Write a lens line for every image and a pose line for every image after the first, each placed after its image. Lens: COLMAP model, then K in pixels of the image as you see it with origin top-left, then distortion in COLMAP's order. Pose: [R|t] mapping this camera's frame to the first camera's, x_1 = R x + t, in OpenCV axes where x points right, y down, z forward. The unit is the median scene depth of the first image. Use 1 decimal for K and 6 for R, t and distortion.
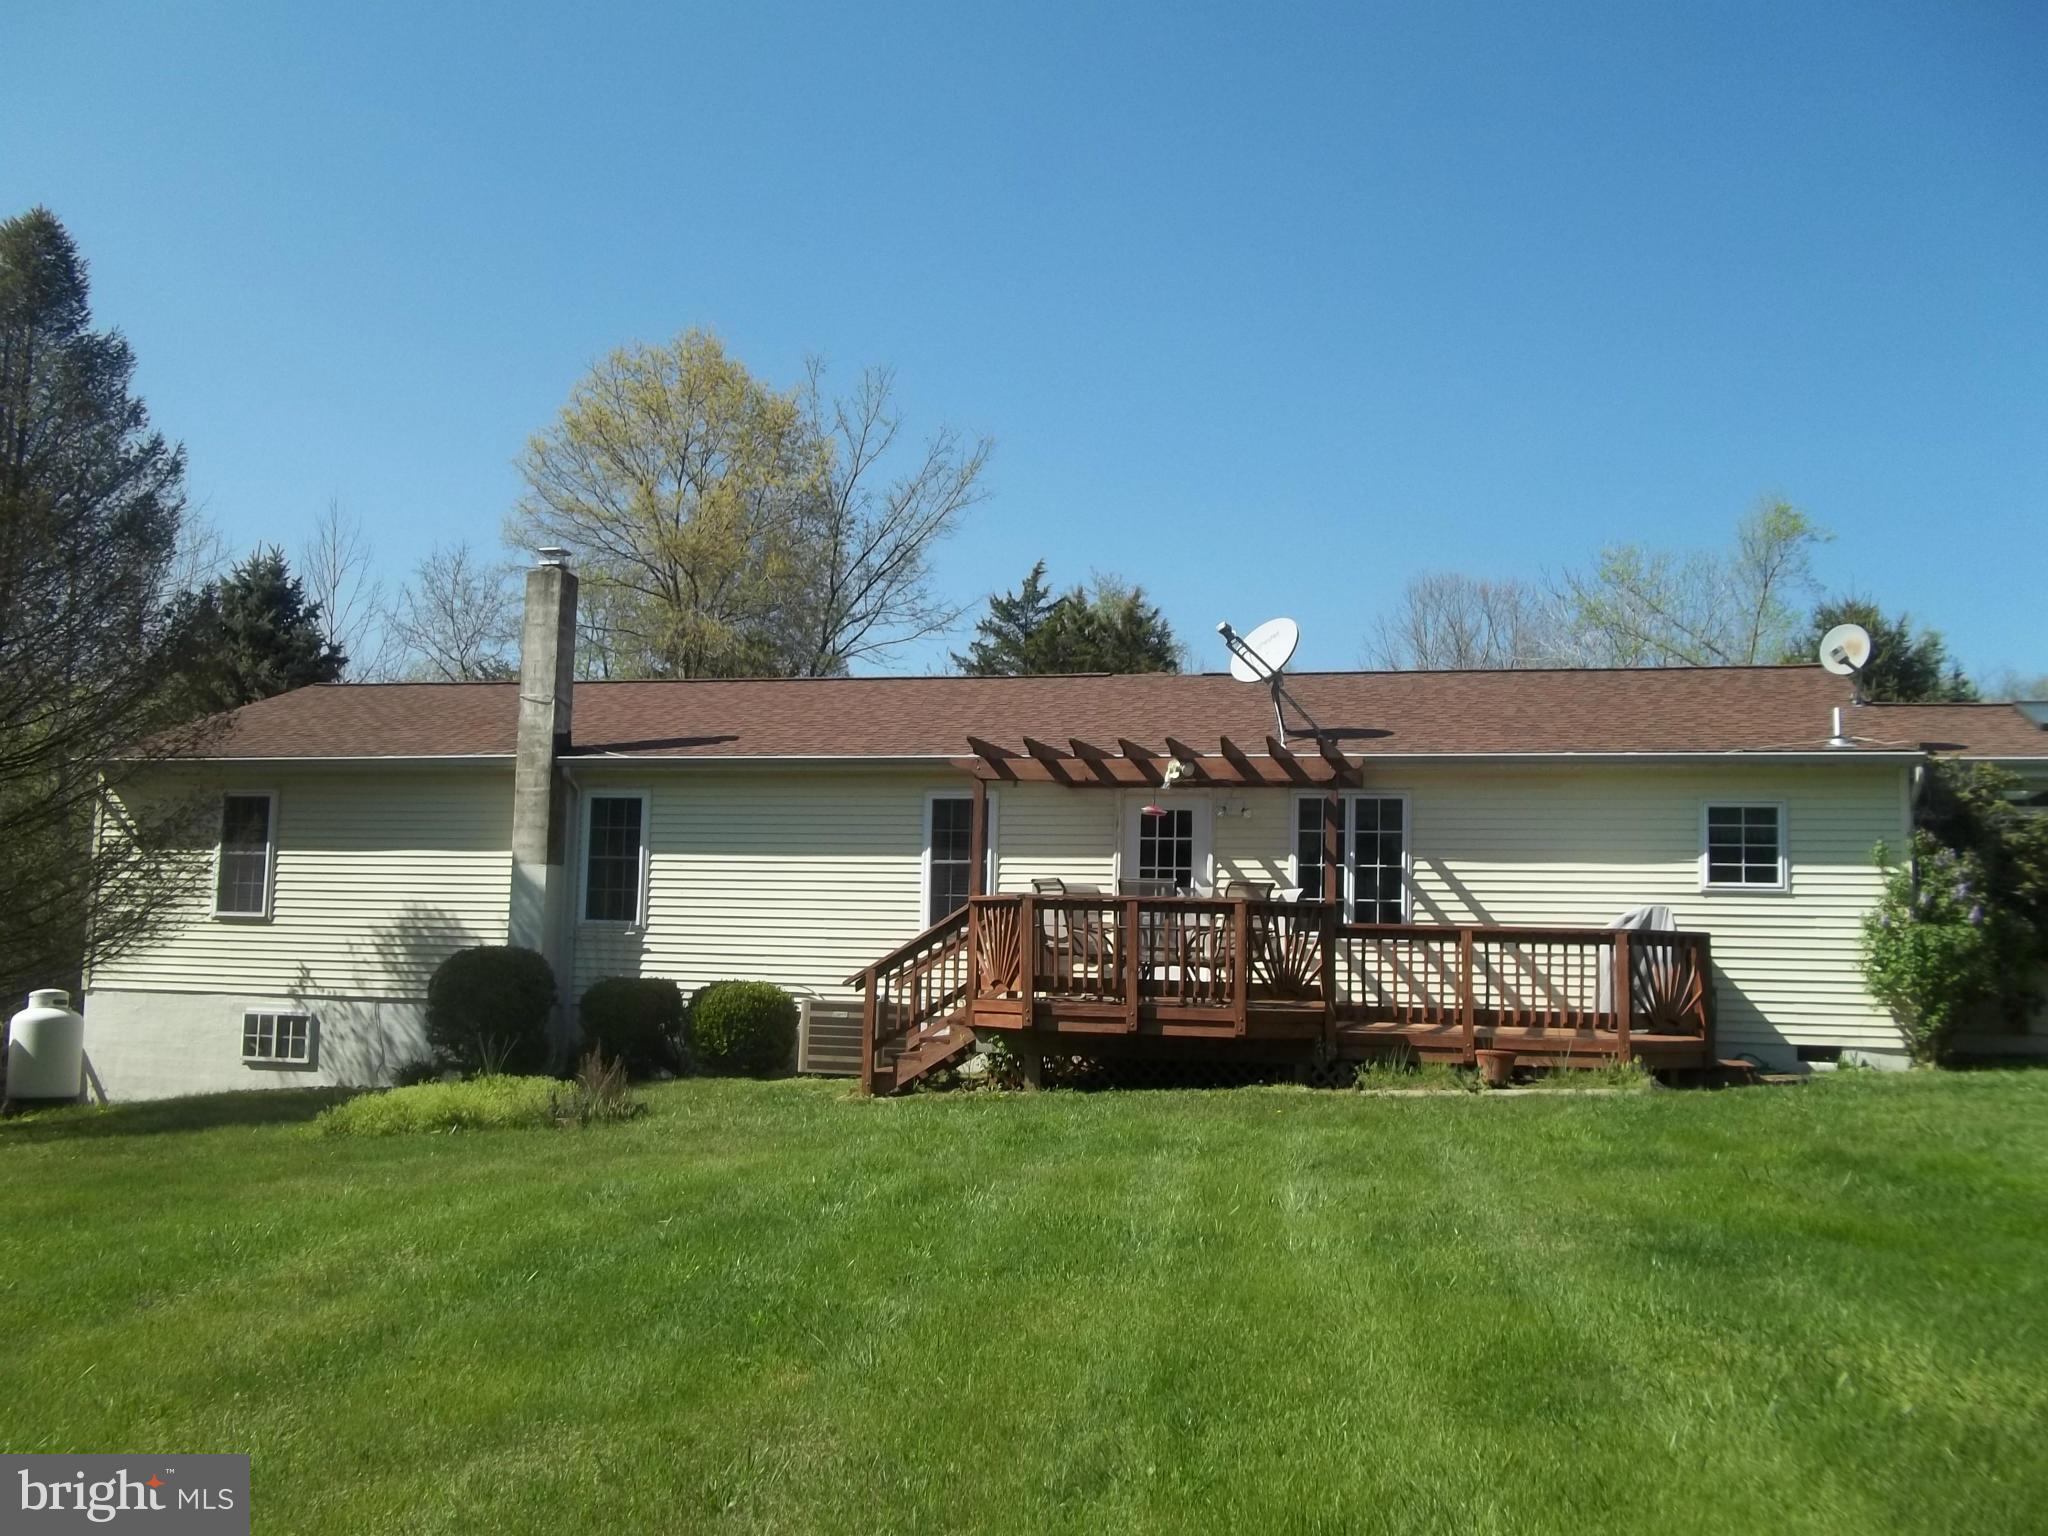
lens RADIAL K [[1973.7, 0, 978.6], [0, 1973.7, 747.3], [0, 0, 1]] dist [-0.020645, 0.004478]
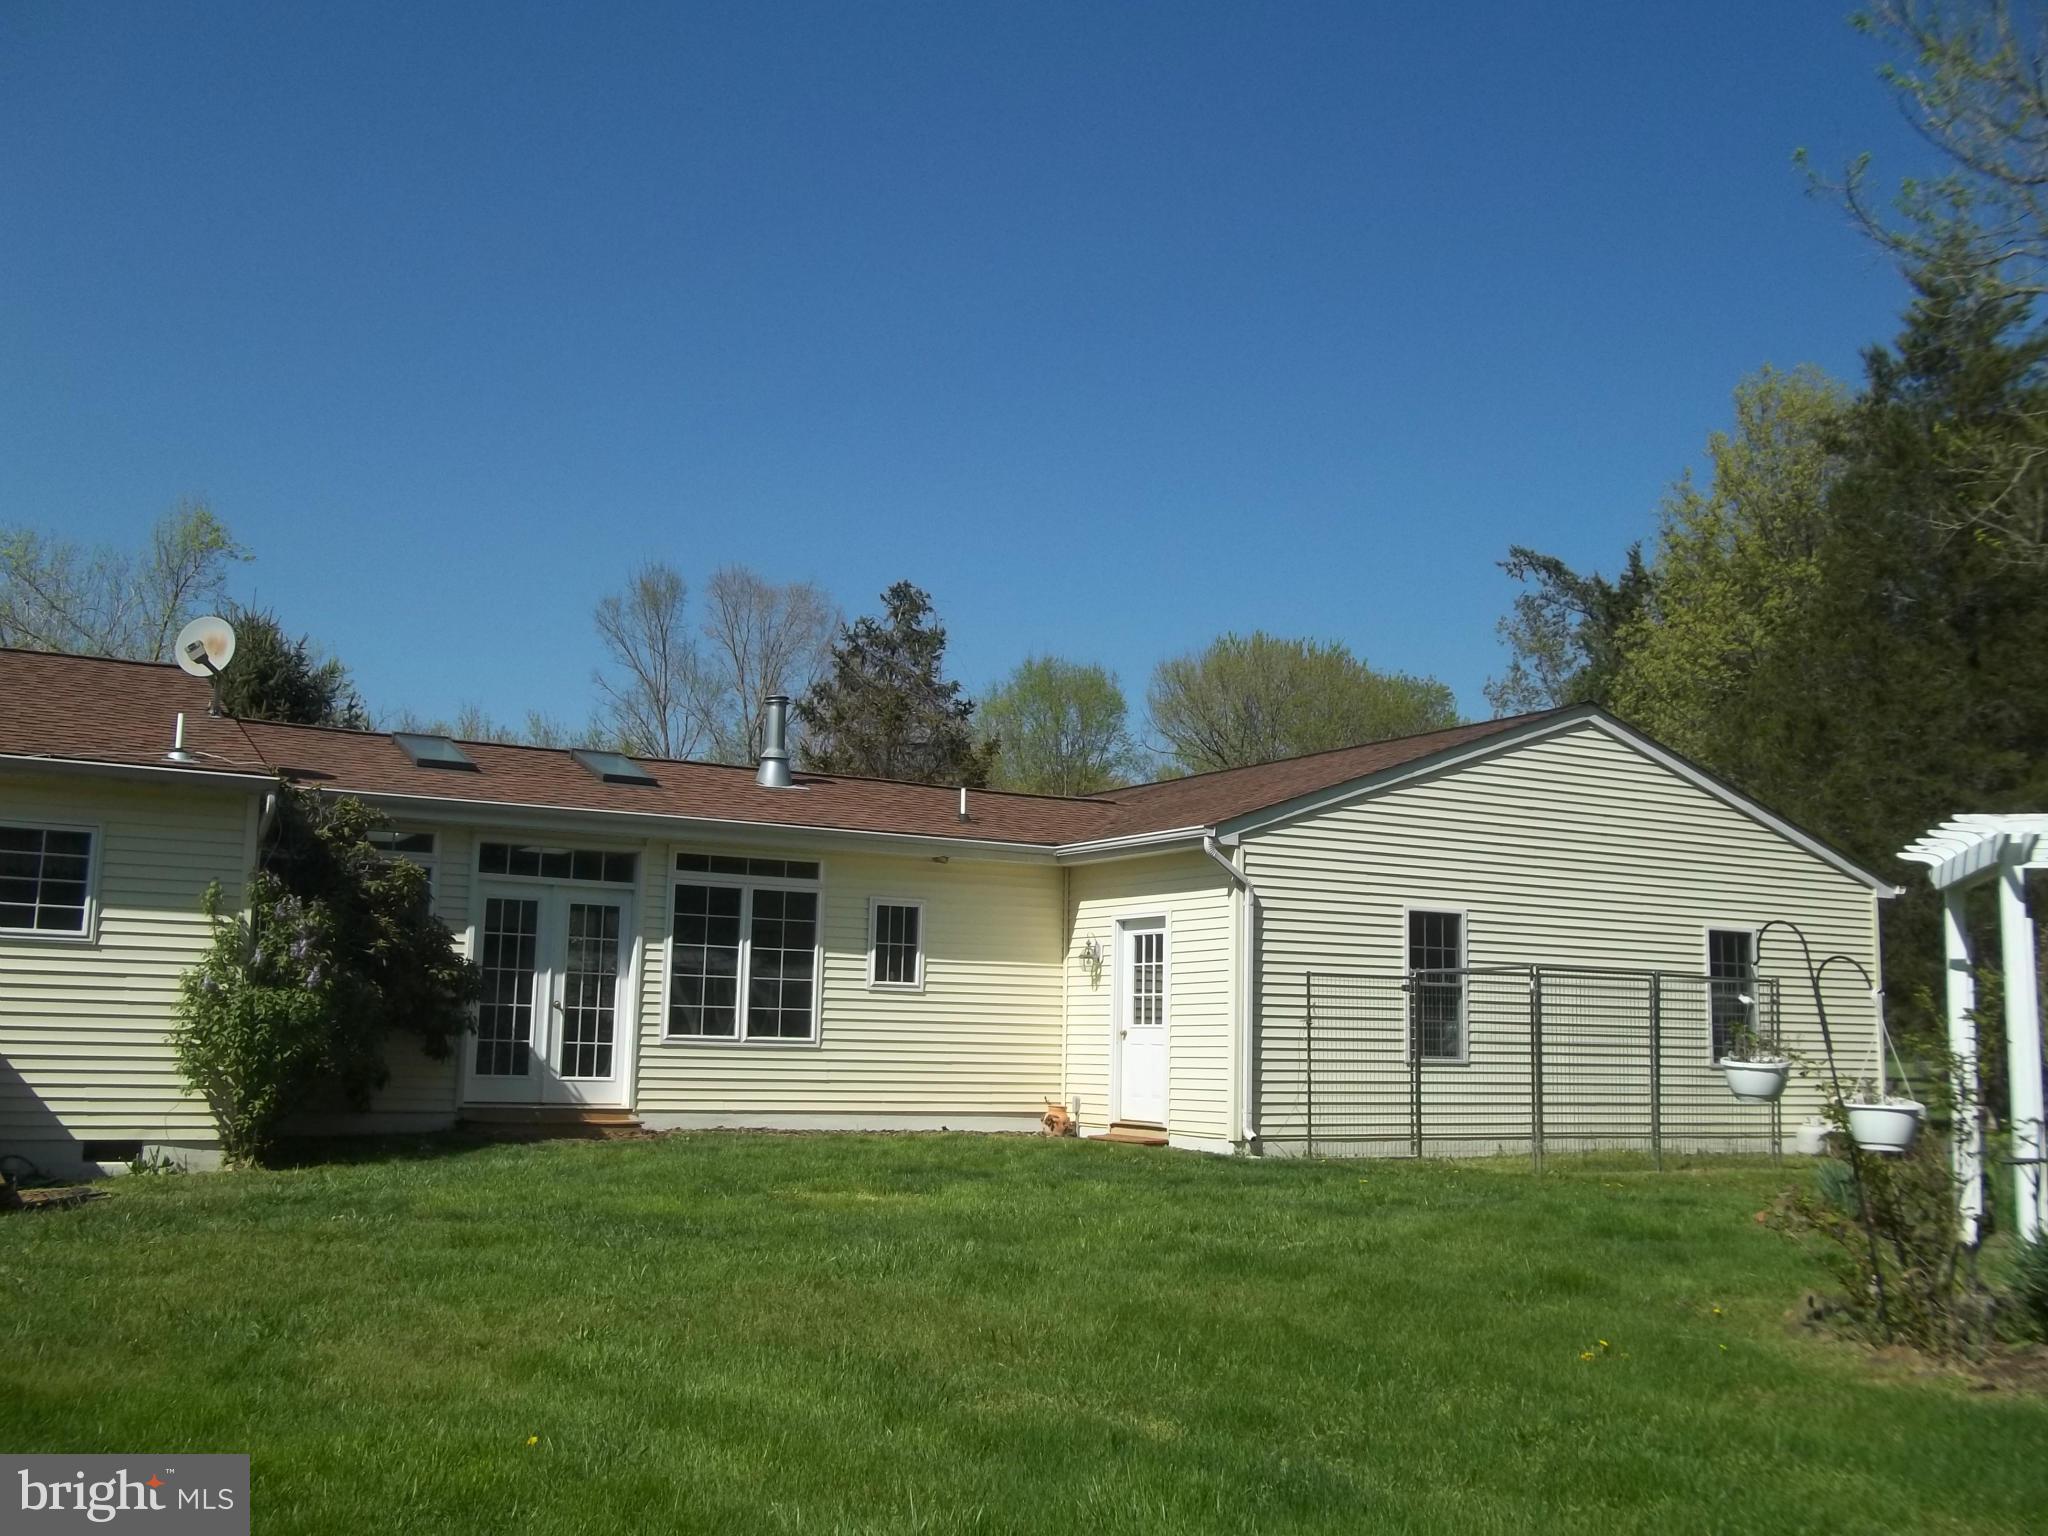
lens RADIAL K [[1973.7, 0, 978.6], [0, 1973.7, 747.3], [0, 0, 1]] dist [-0.020645, 0.004478]
pose [[0.720490, 0.093143, 0.687181, 0.119844], [-0.082632, 0.995410, -0.048284, 0.005360], [-0.688524, -0.021994, 0.724880, 0.193306]]
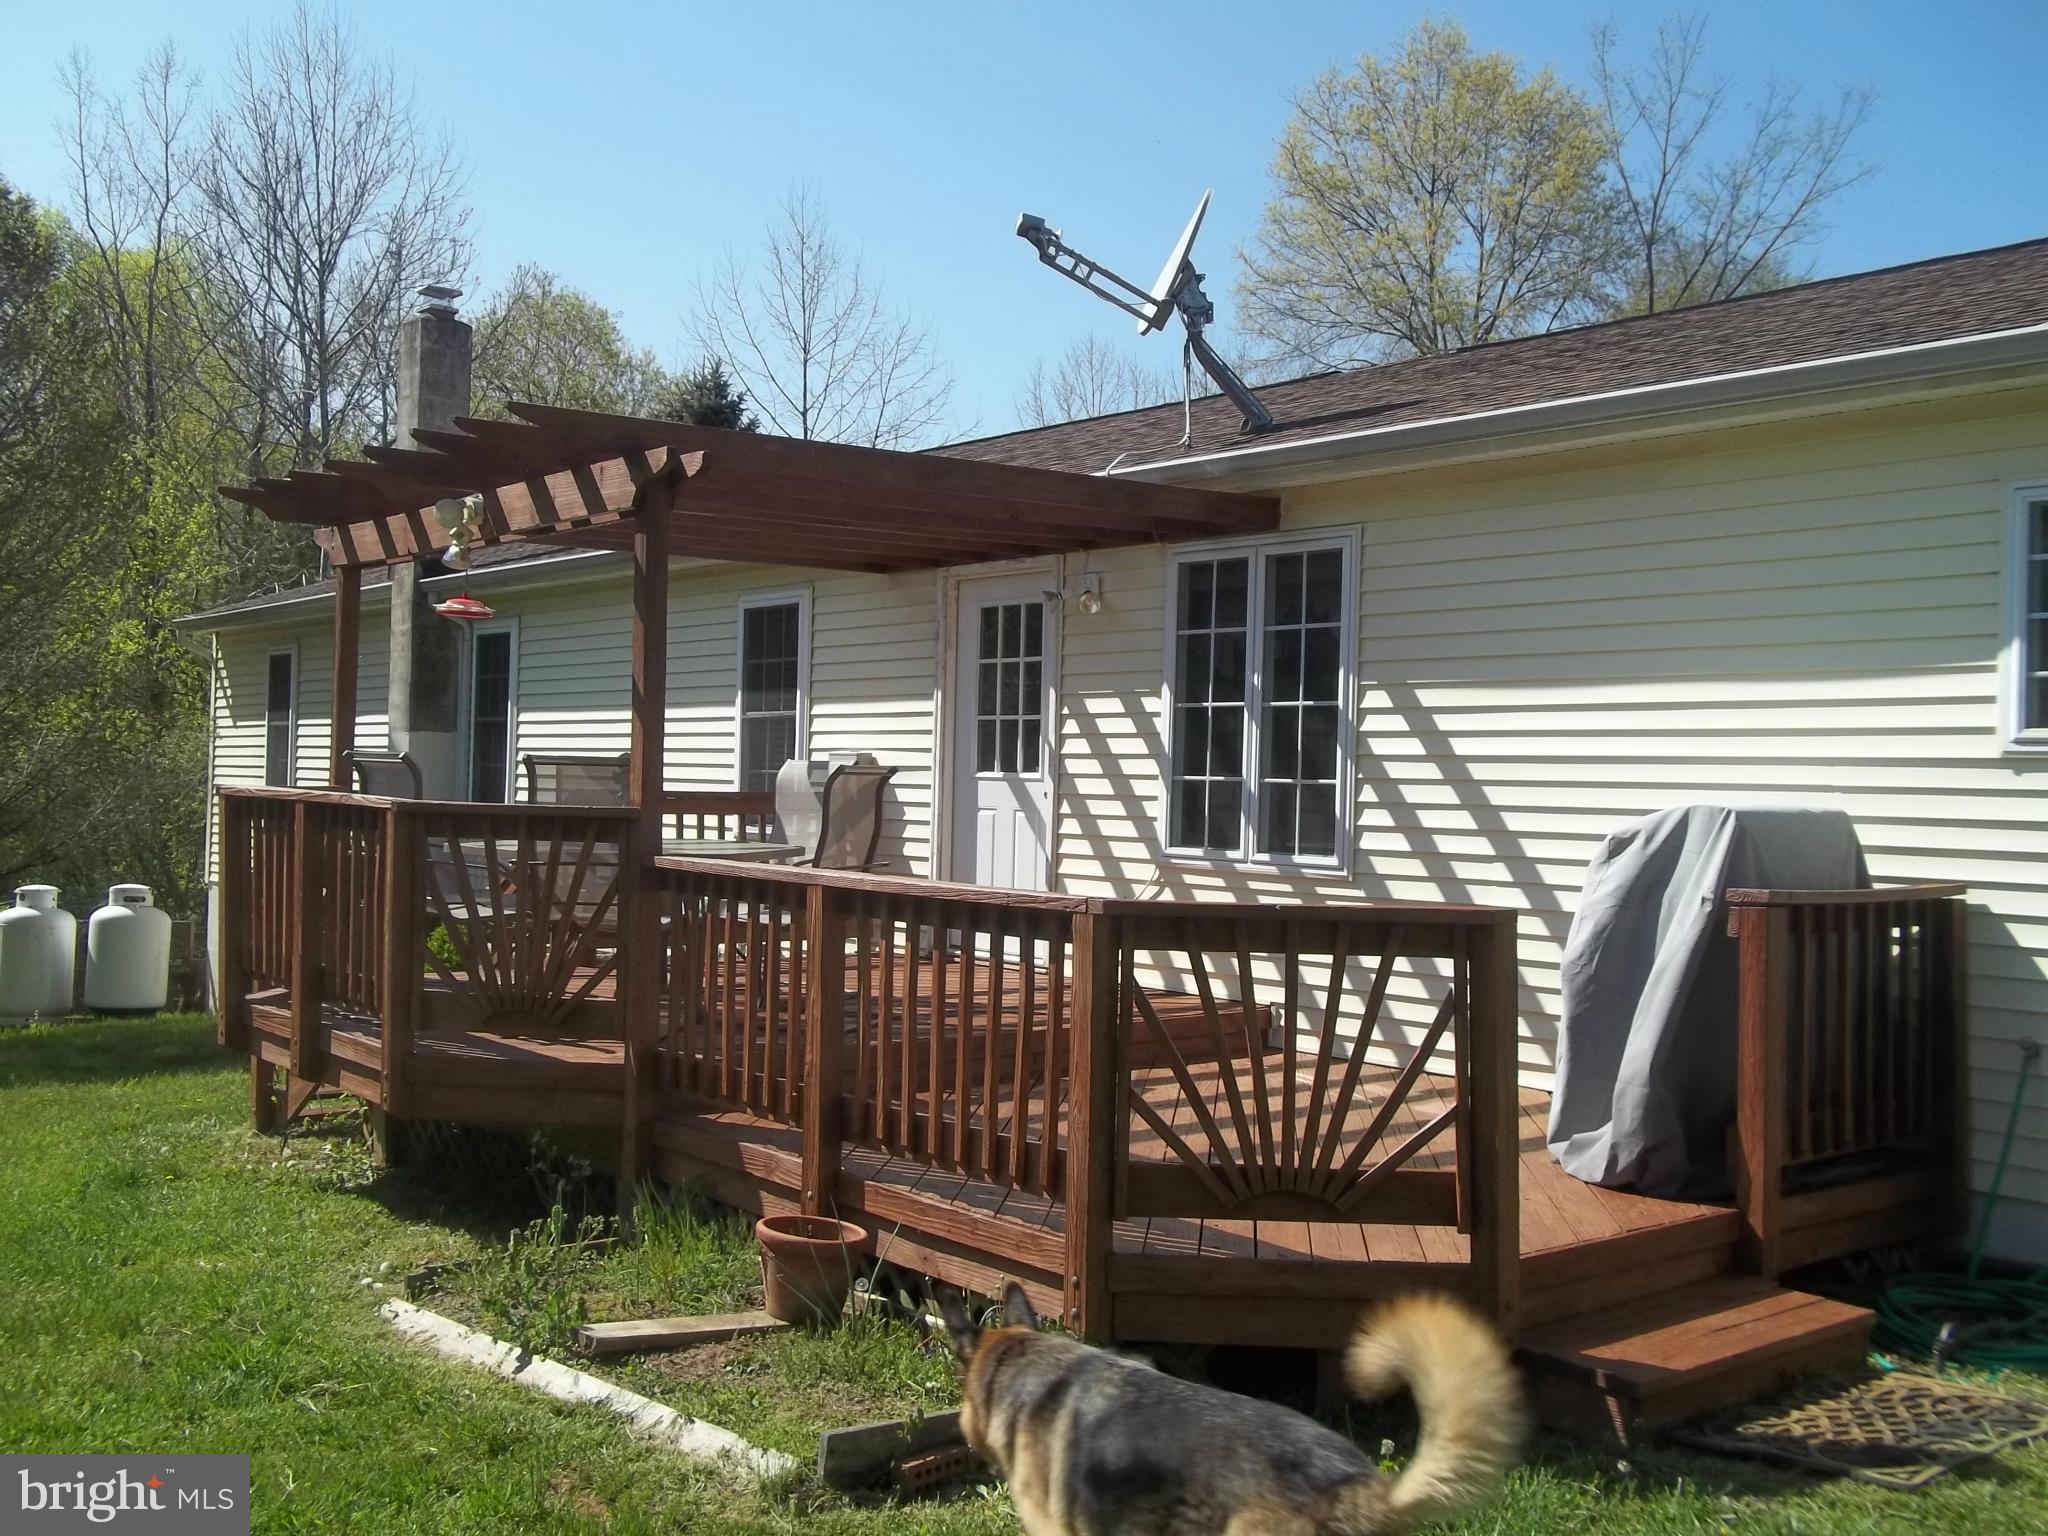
lens RADIAL K [[1952.7, 0, 975.7], [0, 1952.7, 766.6], [0, 0, 1]] dist [-0.000141, -0.000061]
pose [[0.812964, -0.011237, -0.582206, 0.407830], [0.064990, 0.995318, 0.071539, 0.038926], [0.578677, -0.095996, 0.809888, 0.612149]]
